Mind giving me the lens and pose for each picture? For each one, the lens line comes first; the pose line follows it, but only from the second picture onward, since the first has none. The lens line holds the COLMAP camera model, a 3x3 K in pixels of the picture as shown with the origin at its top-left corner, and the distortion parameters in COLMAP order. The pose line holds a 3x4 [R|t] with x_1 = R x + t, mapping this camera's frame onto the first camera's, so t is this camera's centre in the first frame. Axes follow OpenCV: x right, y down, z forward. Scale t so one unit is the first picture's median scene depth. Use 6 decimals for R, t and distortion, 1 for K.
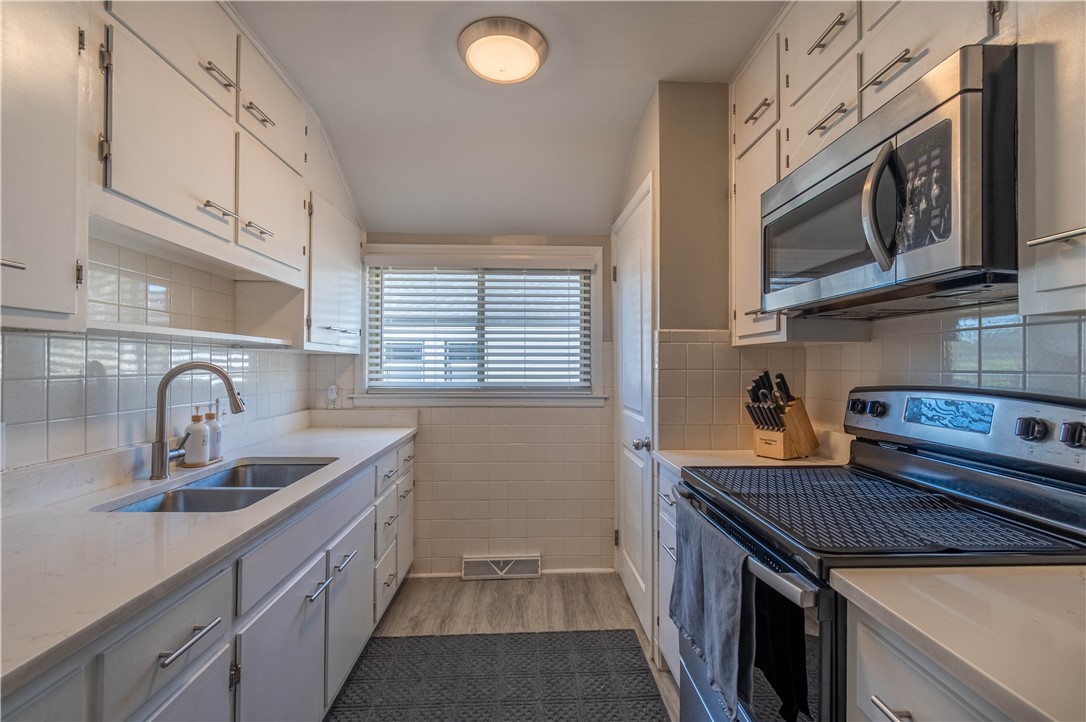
lens RADIAL K [[483.6, 0, 546.5], [0, 483.6, 364.6], [0, 0, 1]] dist [0.002438, -0.000569]
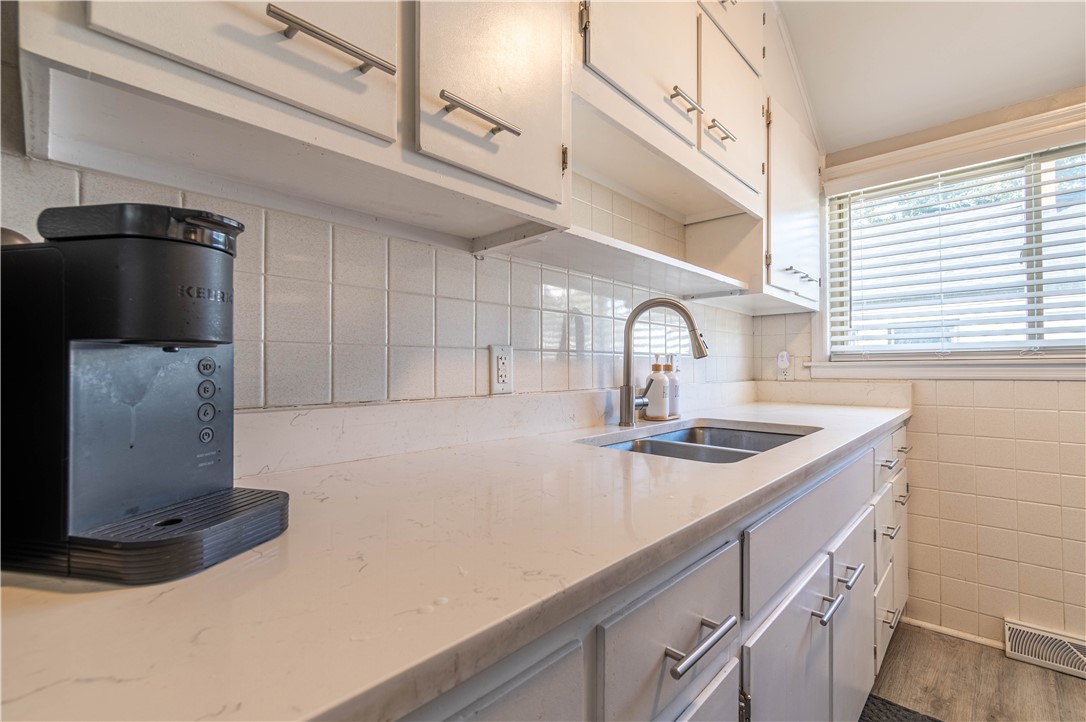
lens RADIAL K [[483.6, 0, 546.5], [0, 483.6, 364.6], [0, 0, 1]] dist [0.002438, -0.000569]
pose [[0.701436, -0.014709, -0.712581, -0.218904], [0.008674, 0.999889, -0.012101, 0.112682], [0.712680, 0.002307, 0.701486, 0.215816]]
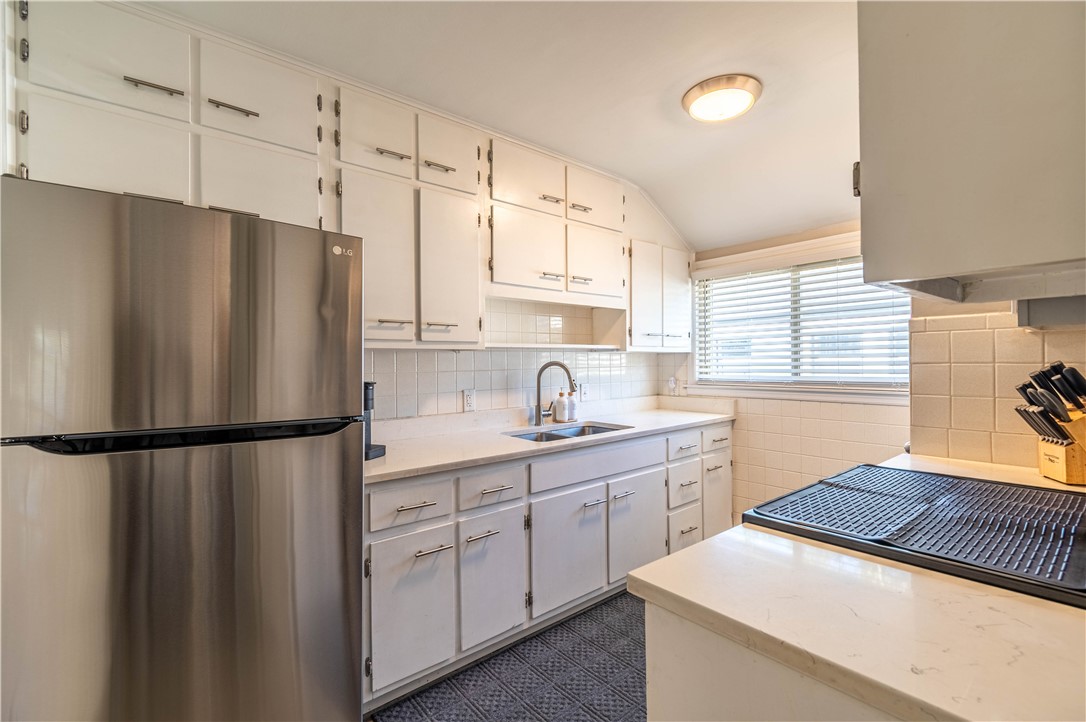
lens RADIAL K [[481.5, 0, 544.6], [0, 481.5, 363.0], [0, 0, 1]] dist [0.001894, -0.000434]
pose [[0.608904, -0.009412, -0.793188, 0.577916], [0.015008, 0.999887, -0.000344, 0.000163], [0.793102, -0.011694, 0.608976, -0.076491]]
